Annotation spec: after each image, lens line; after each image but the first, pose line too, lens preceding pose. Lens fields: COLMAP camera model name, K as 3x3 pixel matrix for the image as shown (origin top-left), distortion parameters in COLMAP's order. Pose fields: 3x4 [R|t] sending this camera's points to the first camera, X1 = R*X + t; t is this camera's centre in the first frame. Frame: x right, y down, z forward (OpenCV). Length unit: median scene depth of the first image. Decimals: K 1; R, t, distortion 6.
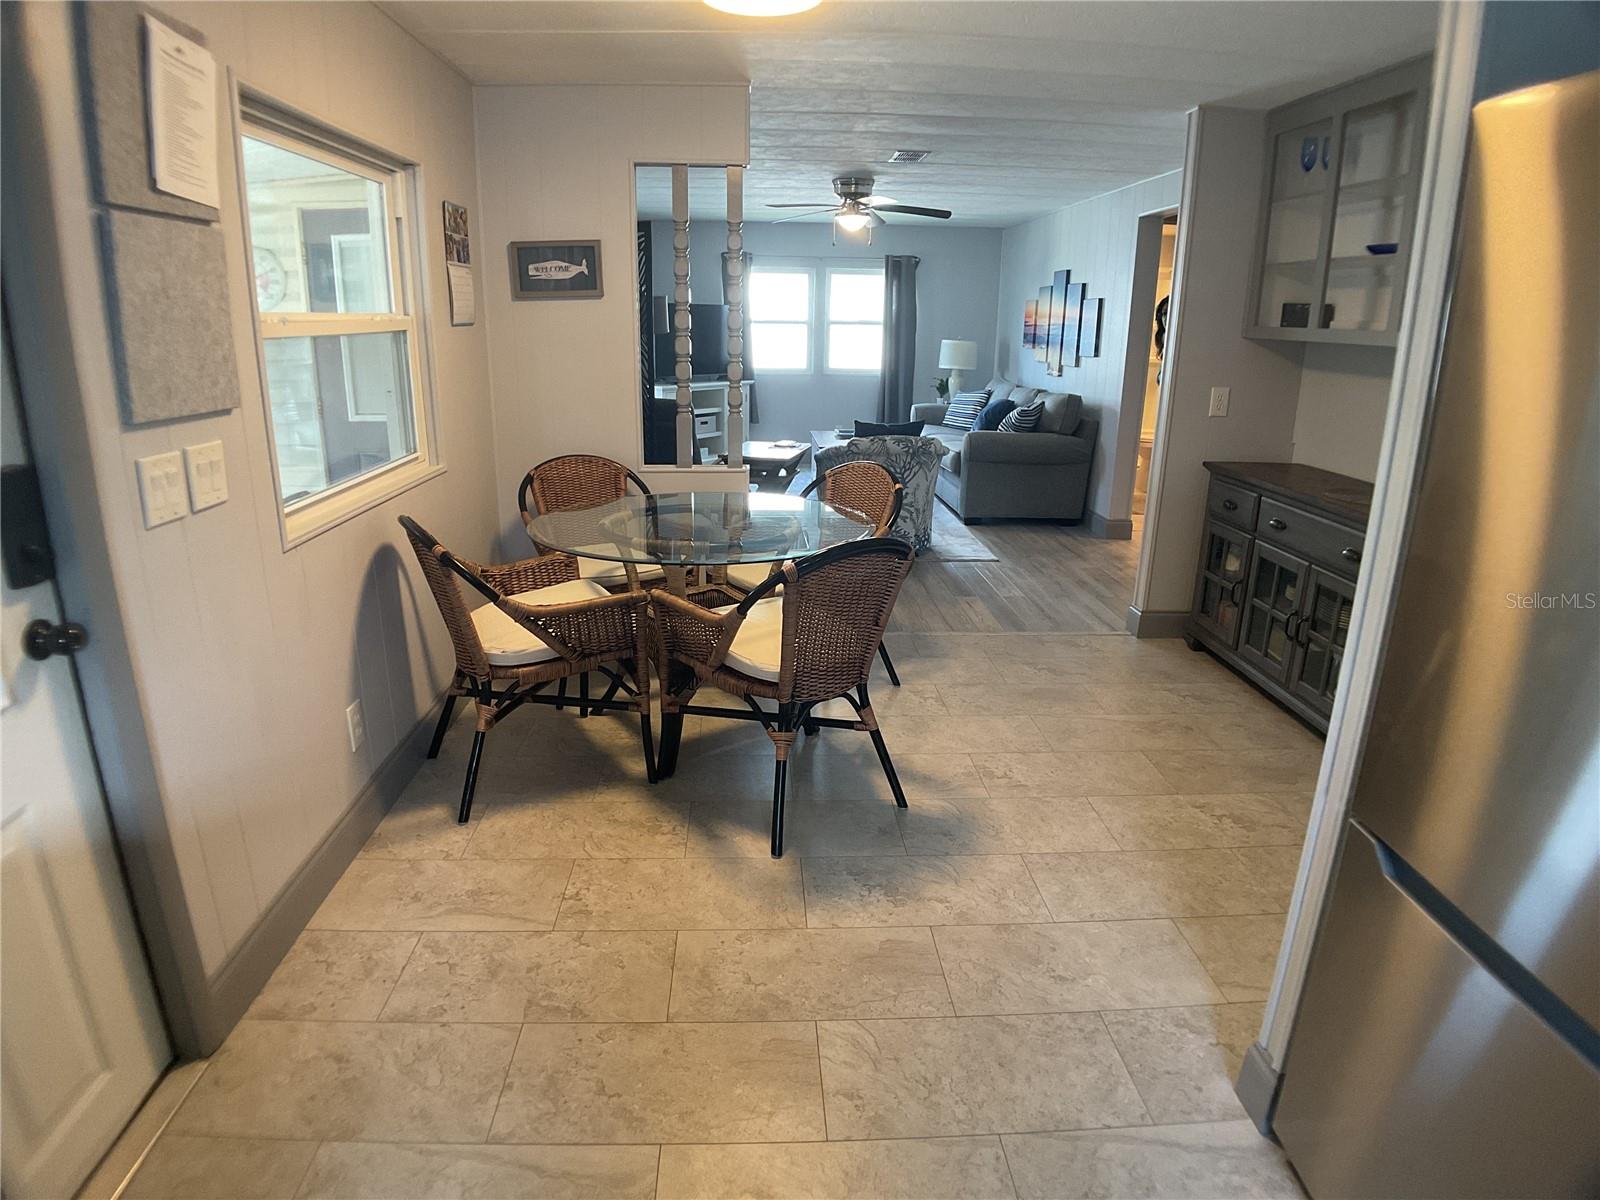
lens RADIAL K [[919.9, 0, 797.1], [0, 919.9, 596.4], [0, 0, 1]] dist [-0.074226, -0.010346]
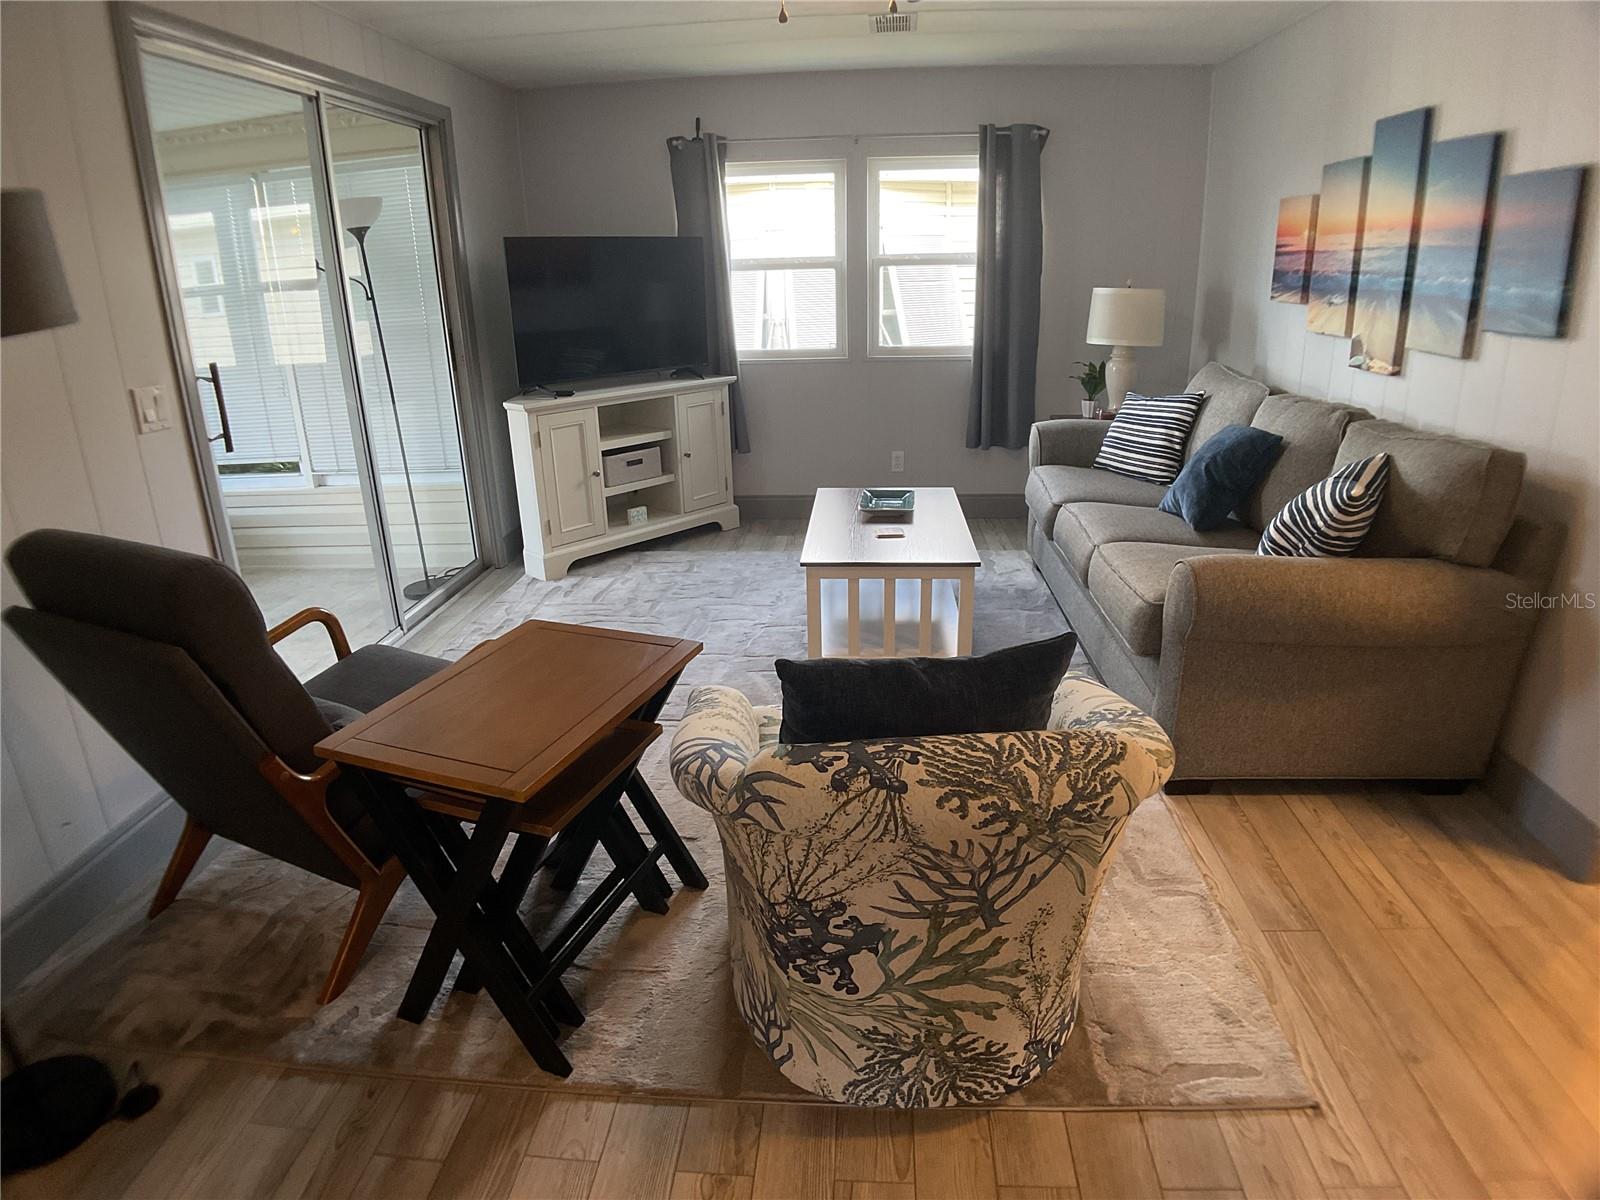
lens RADIAL K [[919.9, 0, 789.3], [0, 919.9, 594.9], [0, 0, 1]] dist [-0.074226, -0.010346]
pose [[0.990210, 0.005646, -0.139471, 0.145871], [0.001259, 0.998779, 0.049375, -0.316307], [0.139579, -0.049068, 0.988994, 1.099462]]
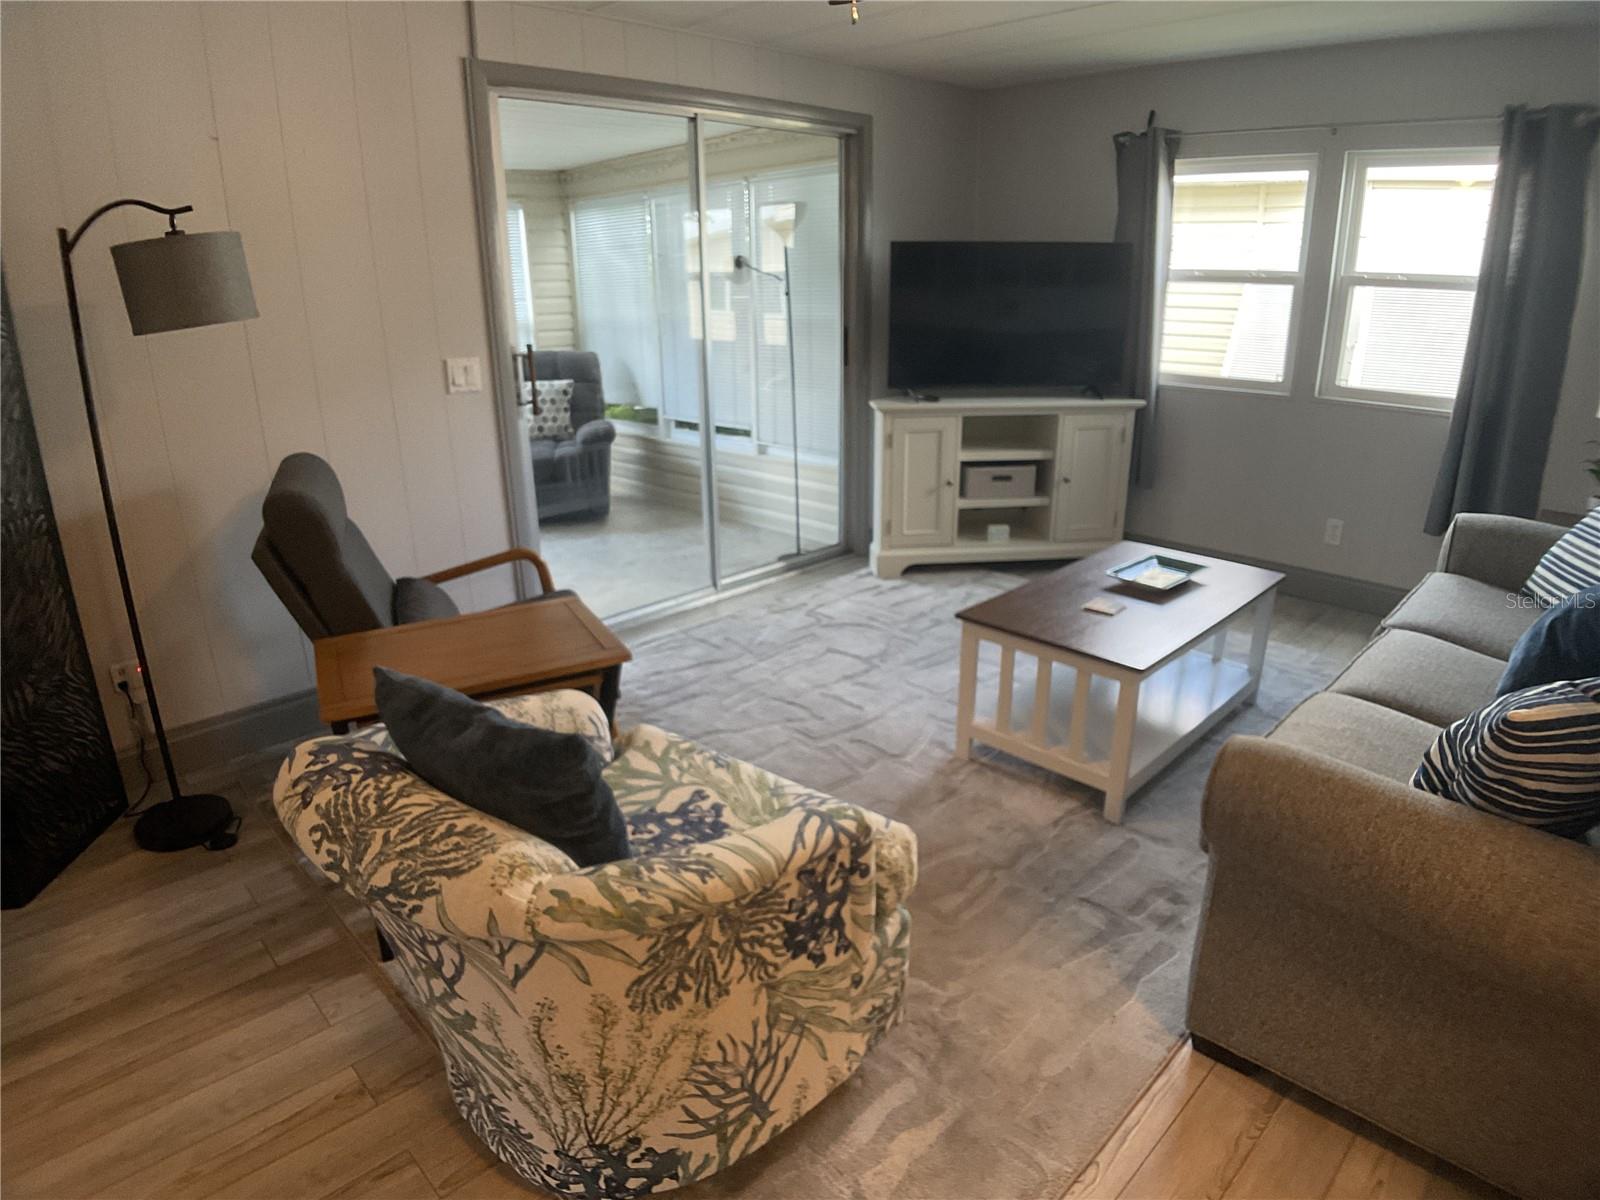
lens RADIAL K [[919.9, 0, 790.4], [0, 919.9, 597.6], [0, 0, 1]] dist [-0.074226, -0.010346]
pose [[0.659658, 0.226707, -0.716558, 0.462000], [-0.194674, 0.972422, 0.128443, -0.382410], [0.725915, 0.054766, 0.685600, 1.302153]]
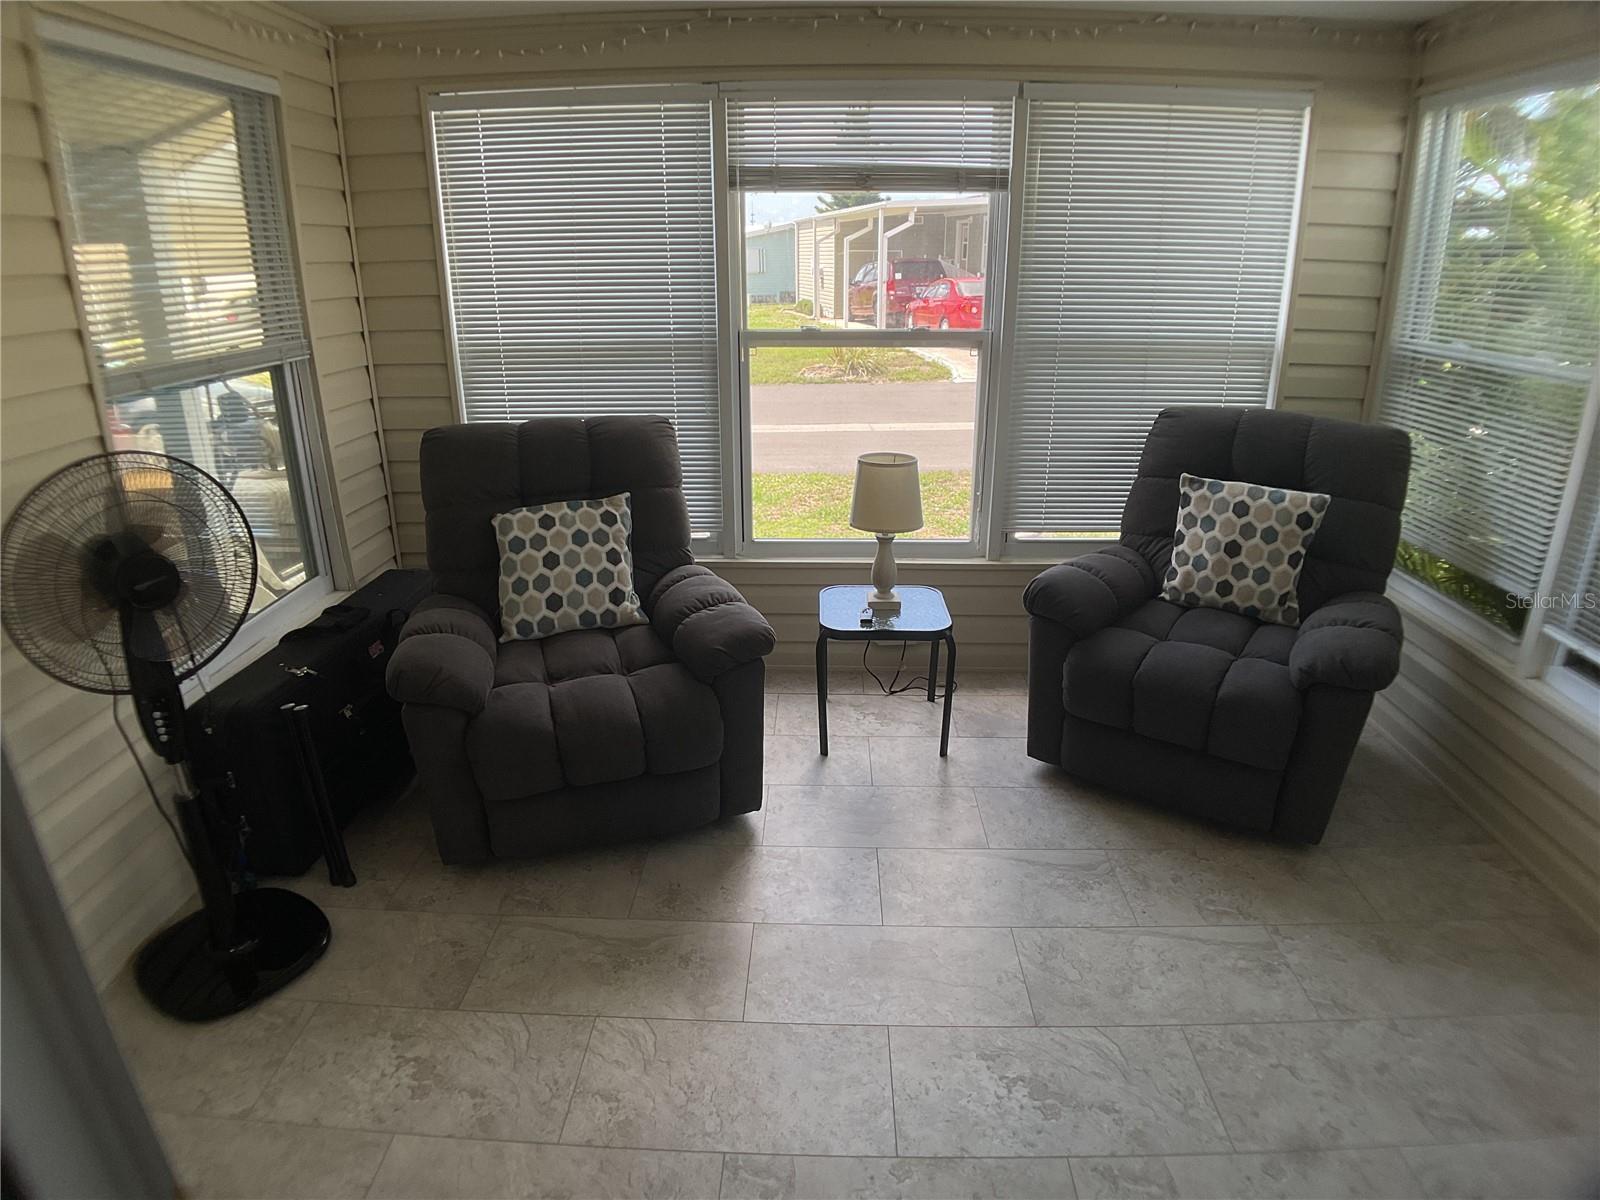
lens RADIAL K [[919.9, 0, 803.6], [0, 919.9, 599.0], [0, 0, 1]] dist [-0.074226, -0.010346]
pose [[-0.074961, 0.339618, -0.937572, -0.348495], [-0.286084, 0.893369, 0.346479, -0.528377], [0.955268, 0.294197, 0.030191, 1.731517]]
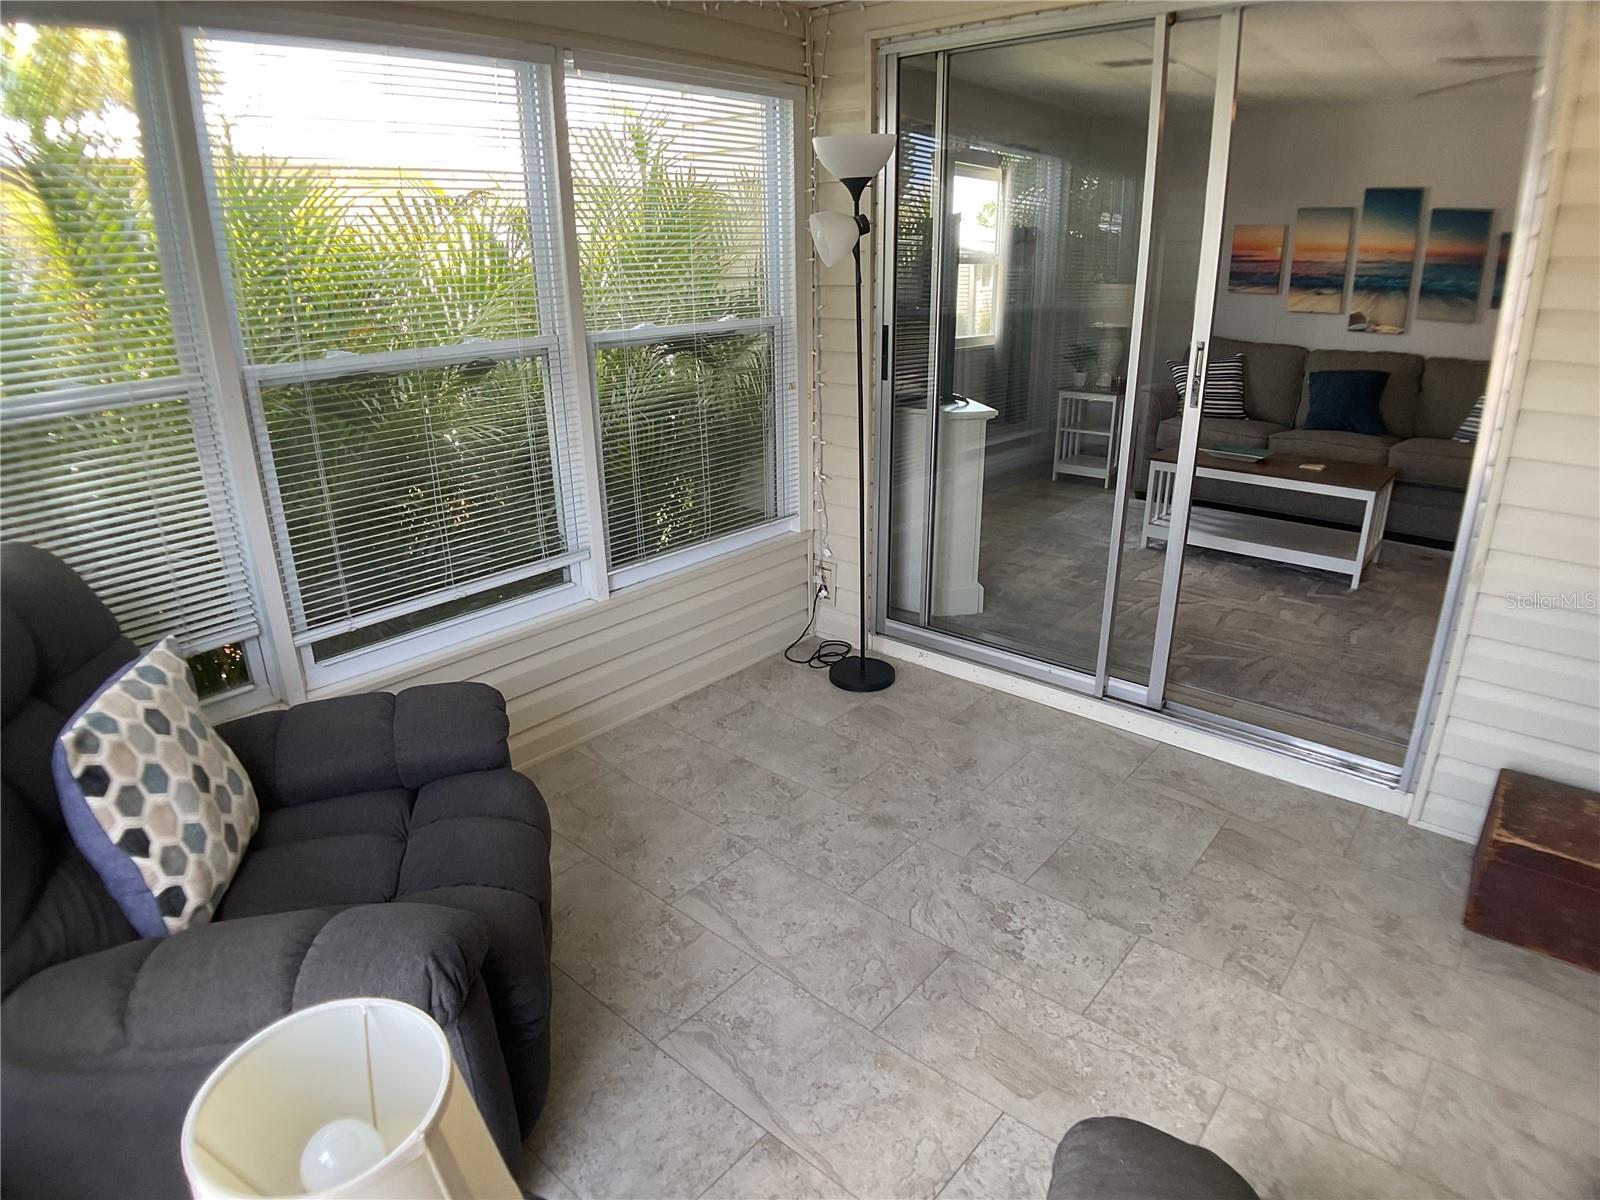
lens RADIAL K [[919.9, 0, 795.5], [0, 919.9, 597.4], [0, 0, 1]] dist [-0.074226, -0.010346]
pose [[0.692747, -0.266853, 0.669993, -1.145112], [0.226368, 0.962530, 0.149312, -0.487367], [-0.684733, 0.048229, 0.727197, 1.593537]]
